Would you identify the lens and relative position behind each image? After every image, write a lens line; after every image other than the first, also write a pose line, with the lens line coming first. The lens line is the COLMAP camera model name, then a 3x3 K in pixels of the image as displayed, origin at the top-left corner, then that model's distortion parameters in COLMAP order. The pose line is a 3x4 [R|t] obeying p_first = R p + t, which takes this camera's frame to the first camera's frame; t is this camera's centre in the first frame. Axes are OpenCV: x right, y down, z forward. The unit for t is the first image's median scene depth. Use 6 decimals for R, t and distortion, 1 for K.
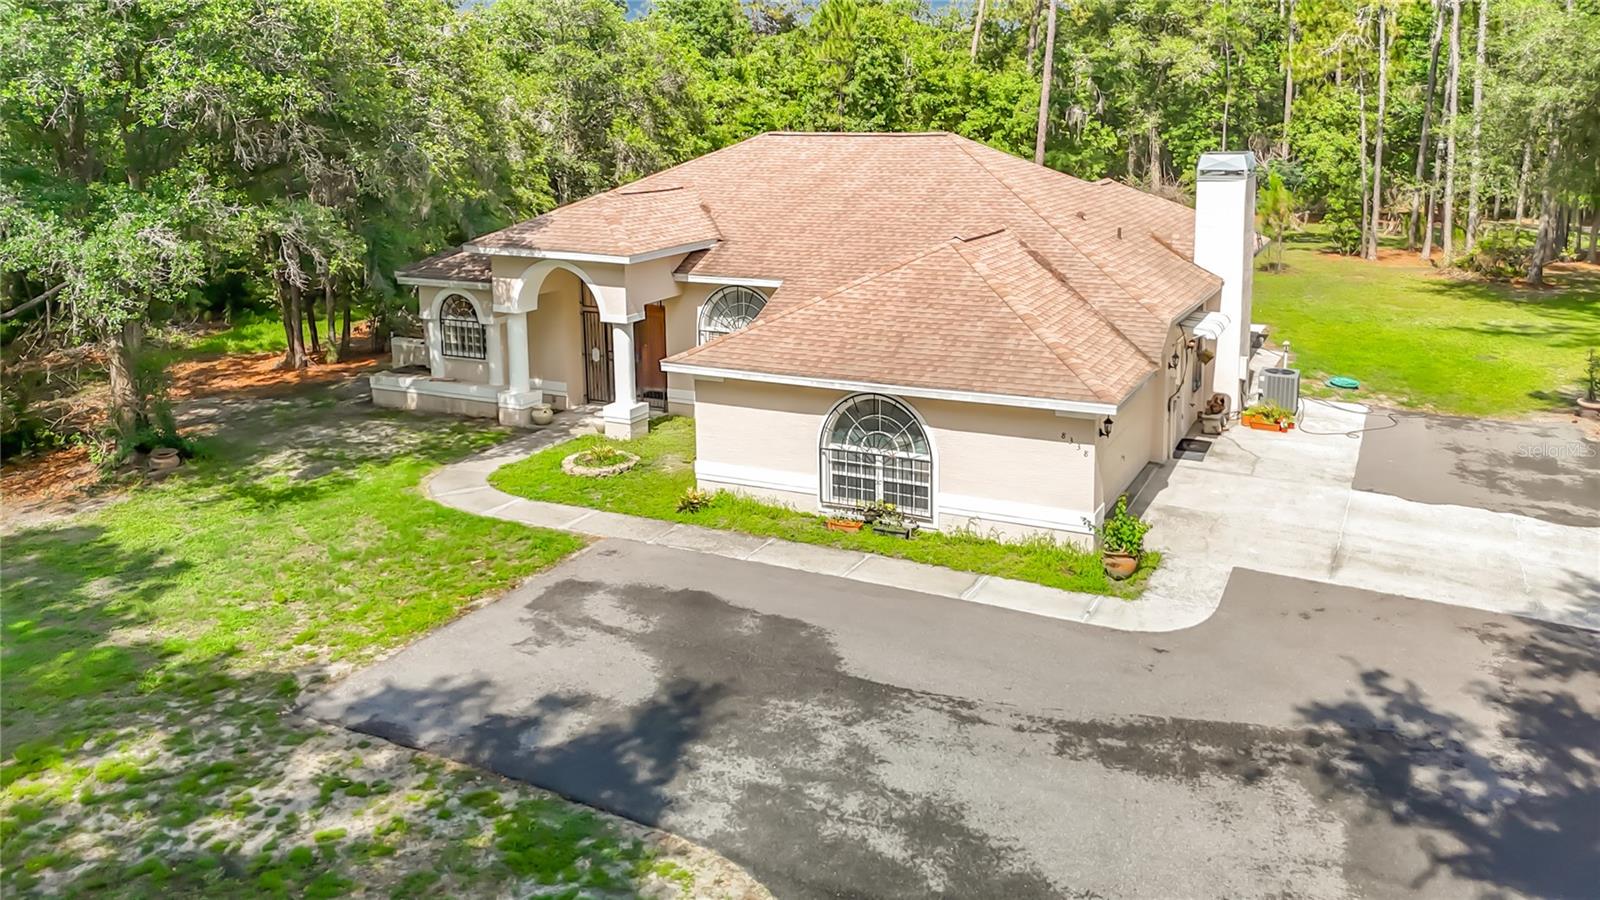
lens RADIAL K [[1251.3, 0, 837.7], [0, 1251.3, 285.5], [0, 0, 1]] dist [0.040389, -0.022922]
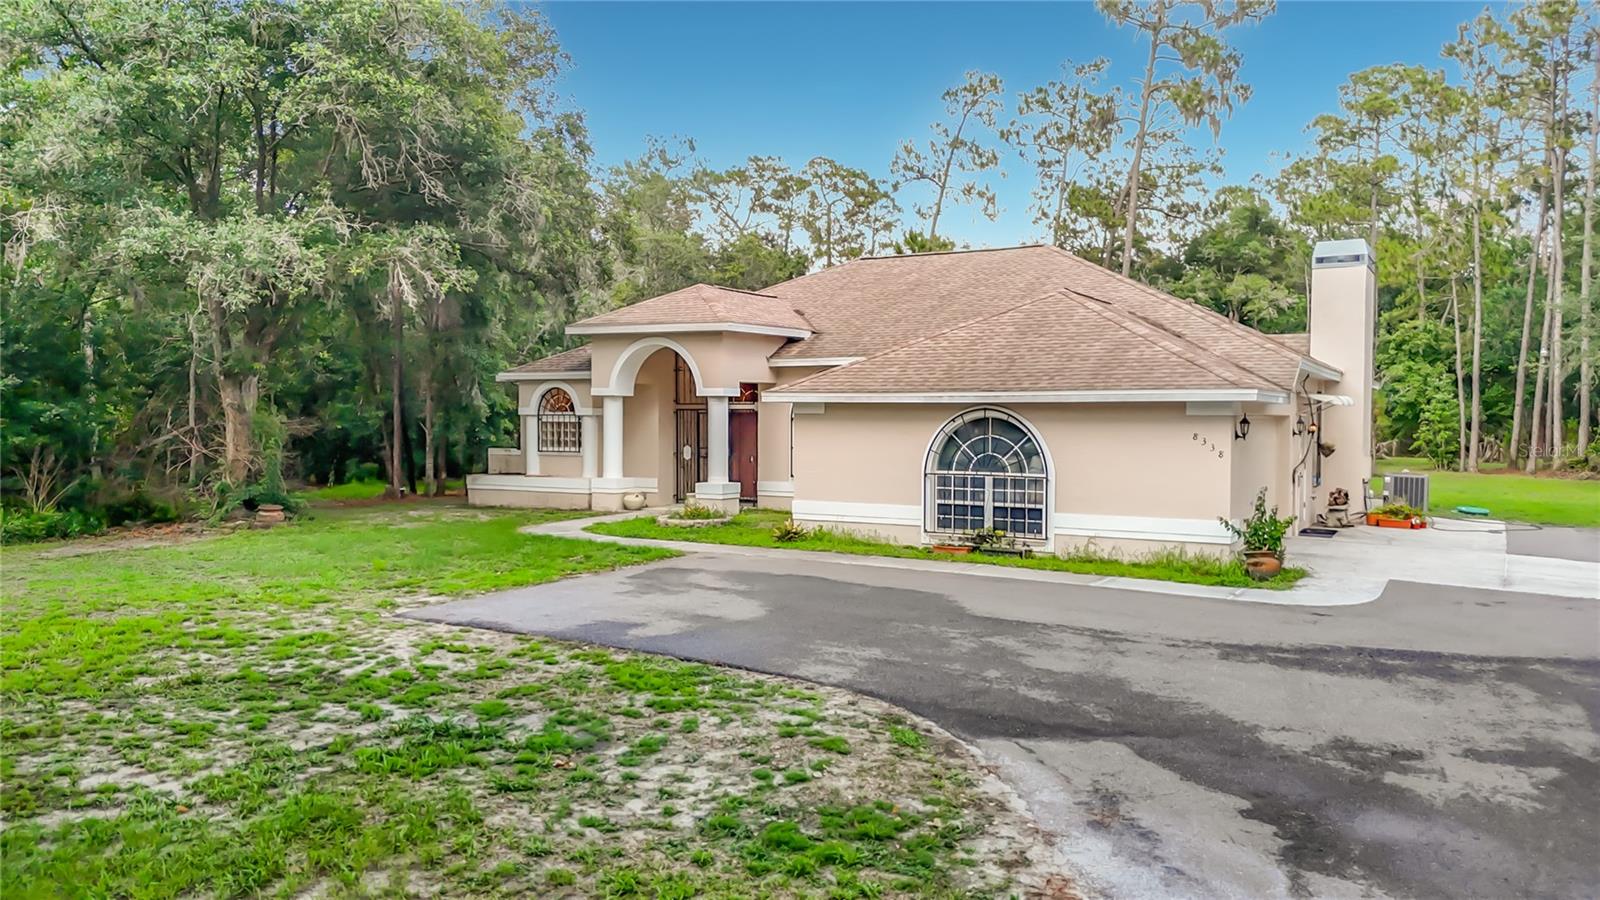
lens RADIAL K [[1201.8, 0, 781.0], [0, 1201.8, 457.1], [0, 0, 1]] dist [0.044712, -0.029251]
pose [[0.995255, 0.014583, -0.096198, -0.035825], [-0.024735, 0.994143, -0.105203, 0.217603], [0.094101, 0.107083, 0.989787, 0.078049]]
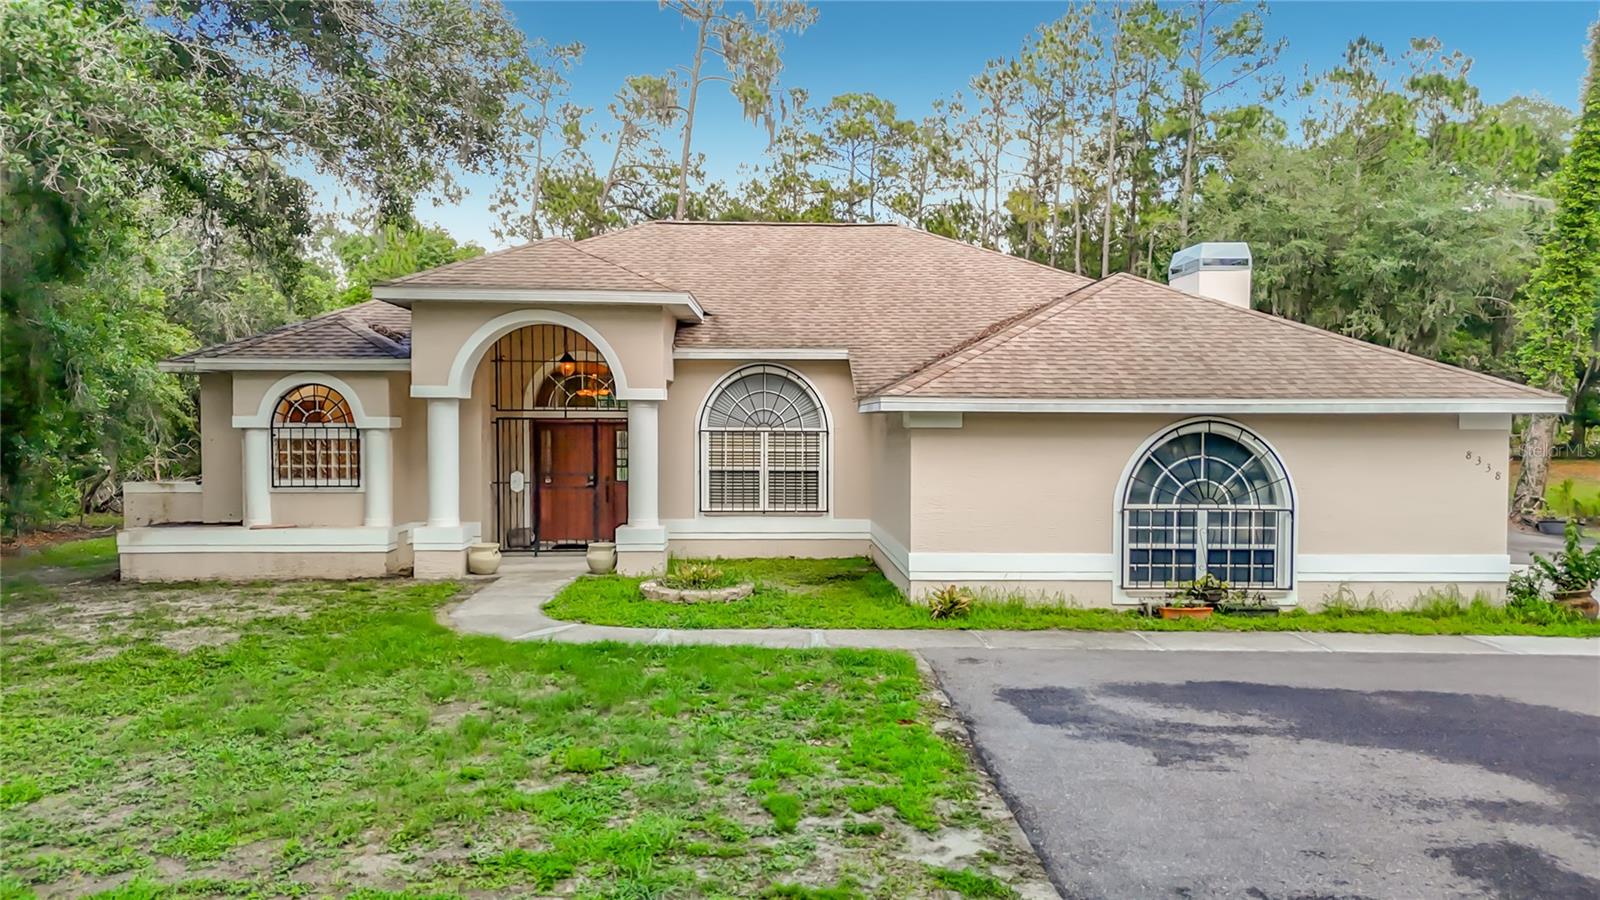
lens RADIAL K [[1201.8, 0, 793.2], [0, 1201.8, 443.1], [0, 0, 1]] dist [0.044712, -0.029251]
pose [[0.891566, -0.000112, 0.452891, -0.490735], [0.055273, 0.992551, -0.108566, 0.156818], [-0.449506, 0.121827, 0.884931, 0.479169]]
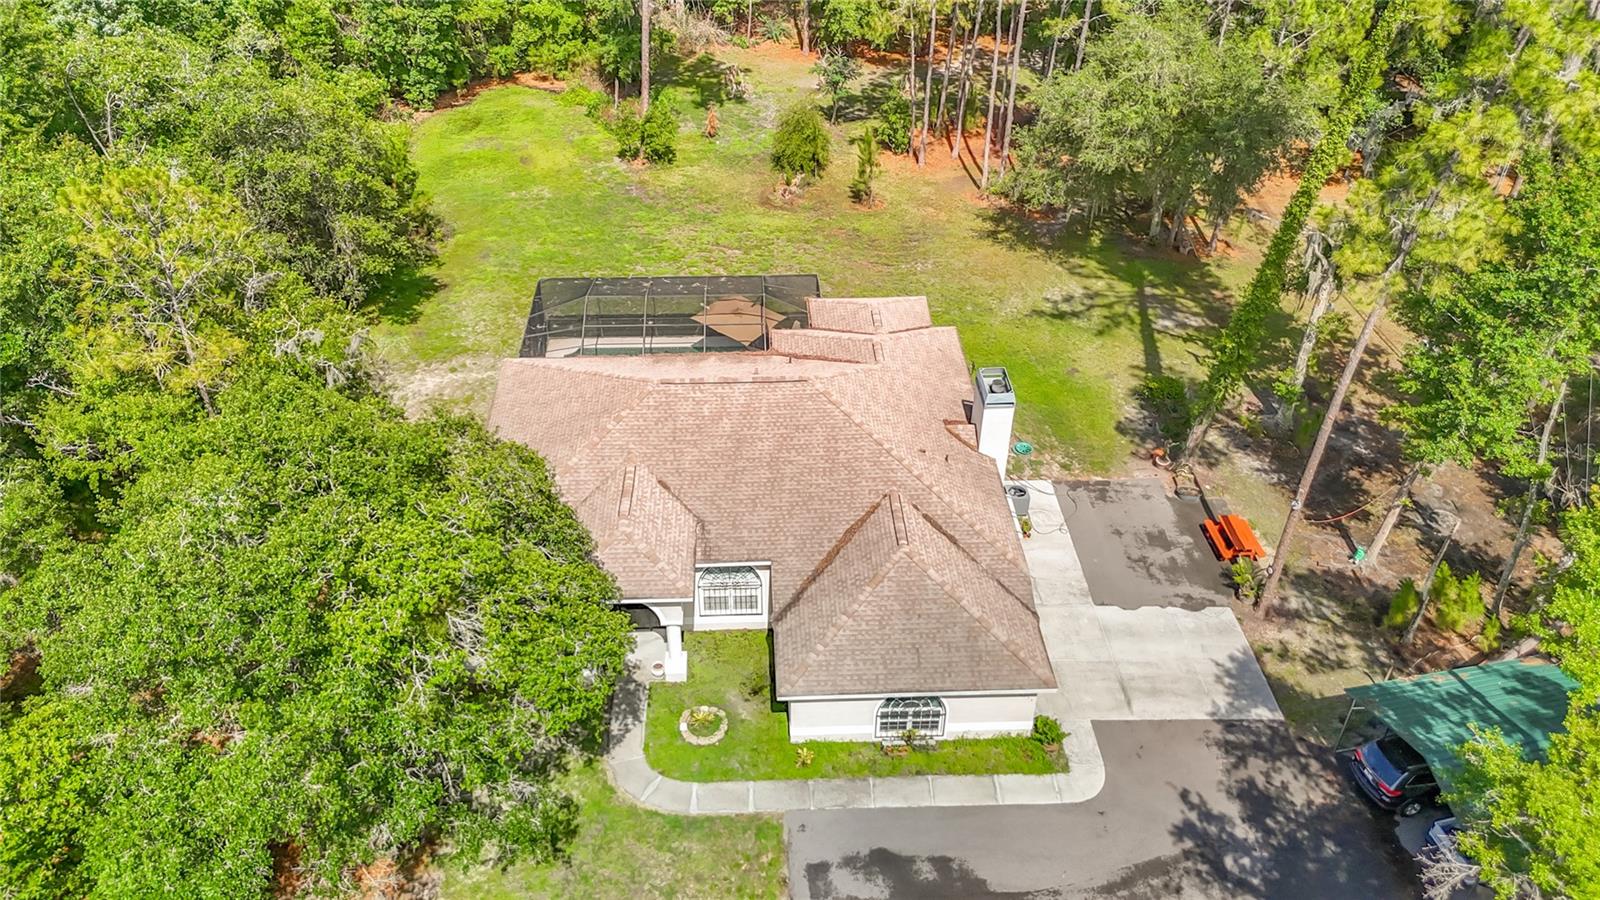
lens RADIAL K [[1201.8, 0, 790.3], [0, 1201.8, 464.0], [0, 0, 1]] dist [0.044712, -0.029251]
pose [[0.885501, -0.277487, 0.372678, -0.648128], [0.058920, 0.862668, 0.502327, -1.020217], [-0.460887, -0.422853, 0.780243, -0.098116]]
